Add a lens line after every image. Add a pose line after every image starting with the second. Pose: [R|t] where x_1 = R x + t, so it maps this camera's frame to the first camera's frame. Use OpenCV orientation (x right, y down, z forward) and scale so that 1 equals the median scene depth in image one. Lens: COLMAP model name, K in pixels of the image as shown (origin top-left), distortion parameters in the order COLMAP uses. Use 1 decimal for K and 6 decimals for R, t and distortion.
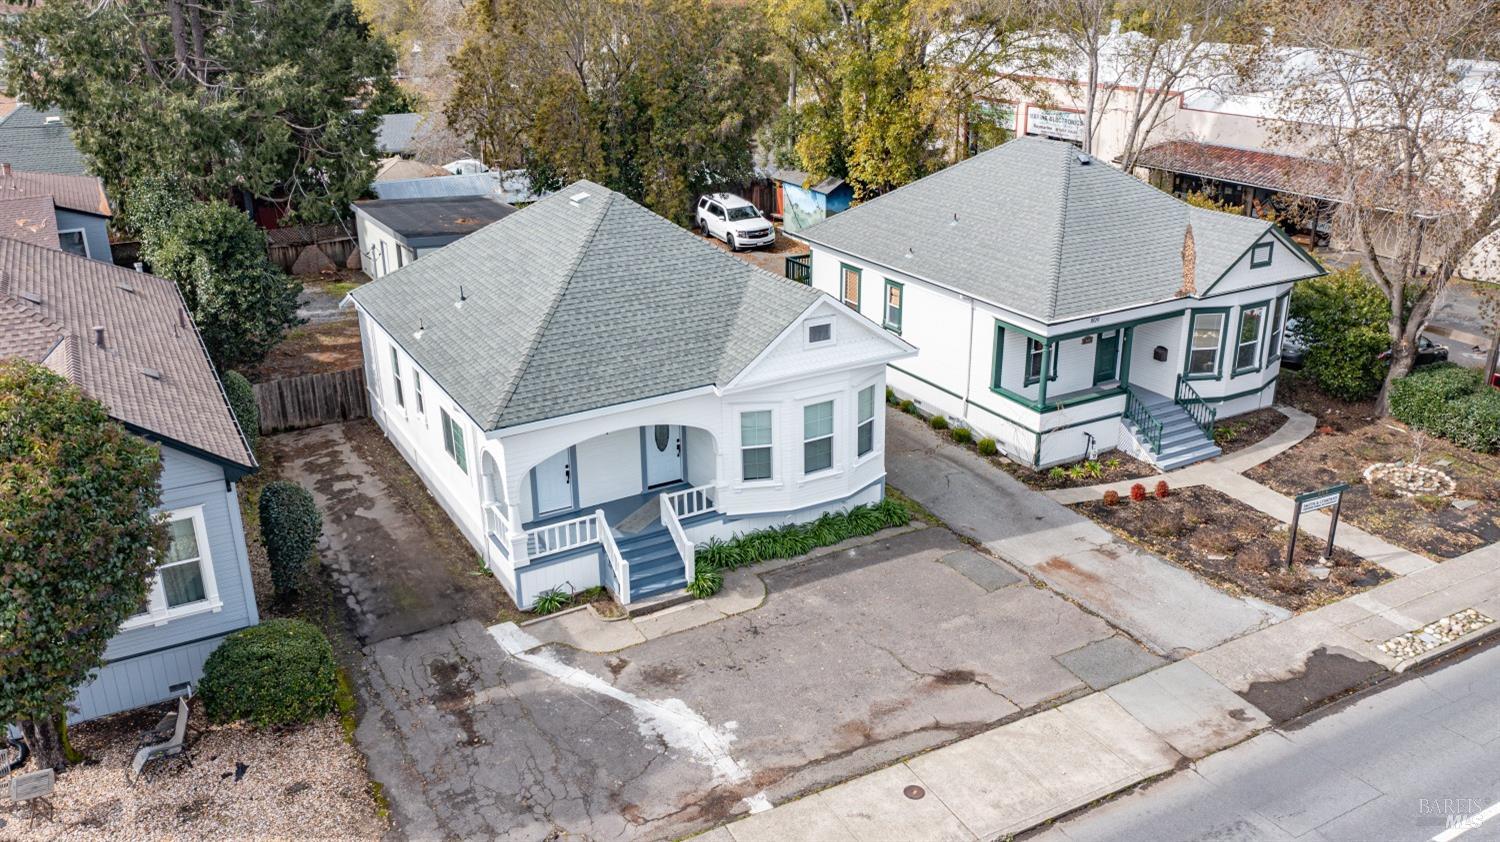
lens RADIAL K [[1184.3, 0, 745.6], [0, 1184.3, 421.2], [0, 0, 1]] dist [-0.024395, 0.009421]
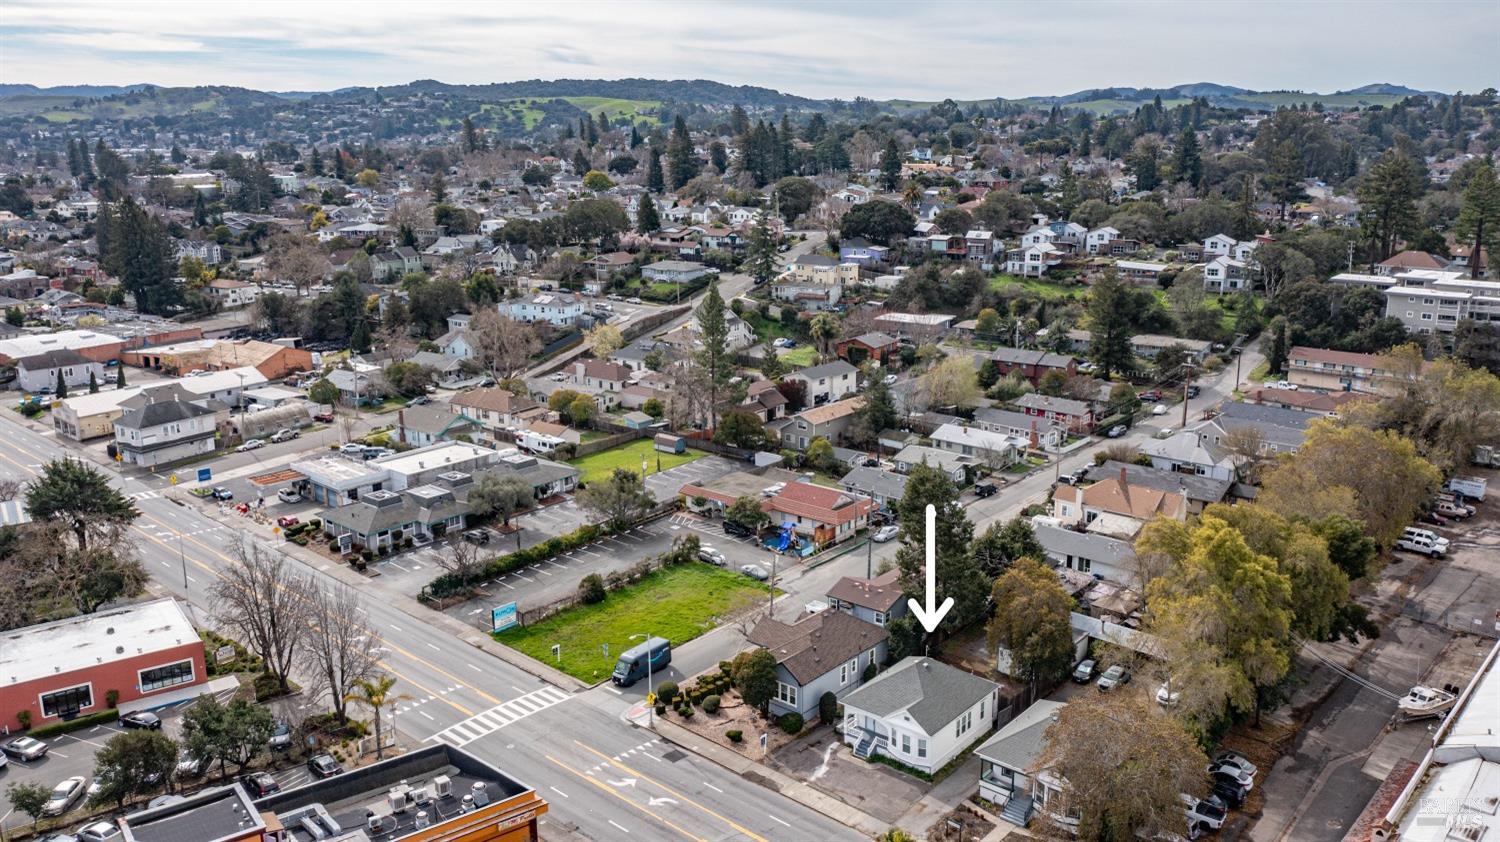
lens RADIAL K [[1184.3, 0, 745.6], [0, 1184.3, 421.2], [0, 0, 1]] dist [-0.024395, 0.009421]
pose [[0.342204, 0.236840, -0.909287, 3.134569], [-0.335674, 0.934669, 0.117122, -1.245485], [0.877621, 0.265145, 0.399348, -1.291107]]
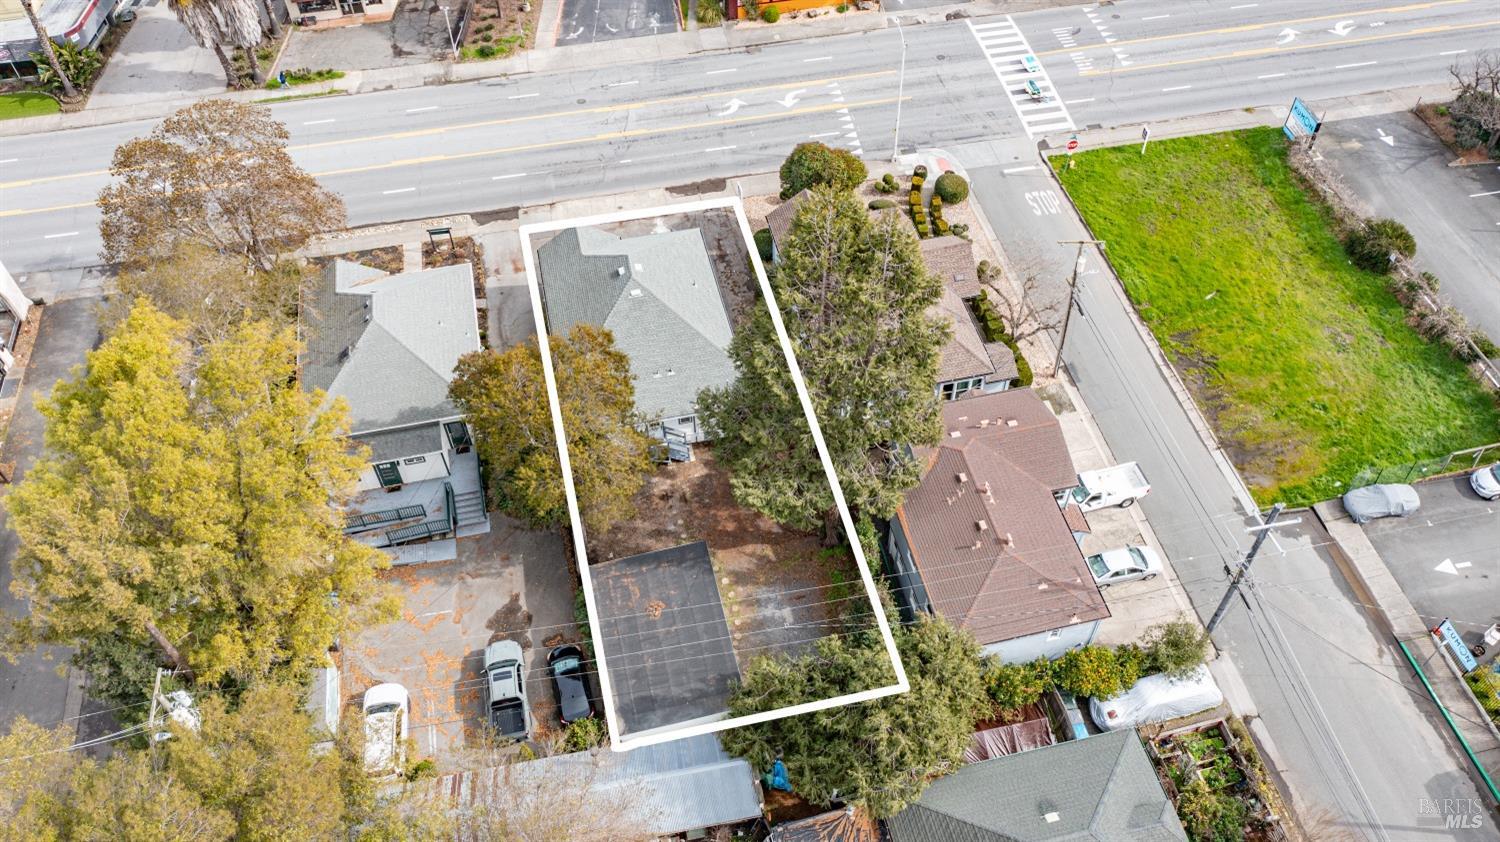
lens RADIAL K [[1184.3, 0, 745.6], [0, 1184.3, 421.2], [0, 0, 1]] dist [-0.024395, 0.009421]
pose [[-0.956513, -0.207787, 0.204716, -0.937320], [0.130601, 0.322471, 0.937526, -2.393764], [-0.260820, 0.923492, -0.281311, 1.993273]]
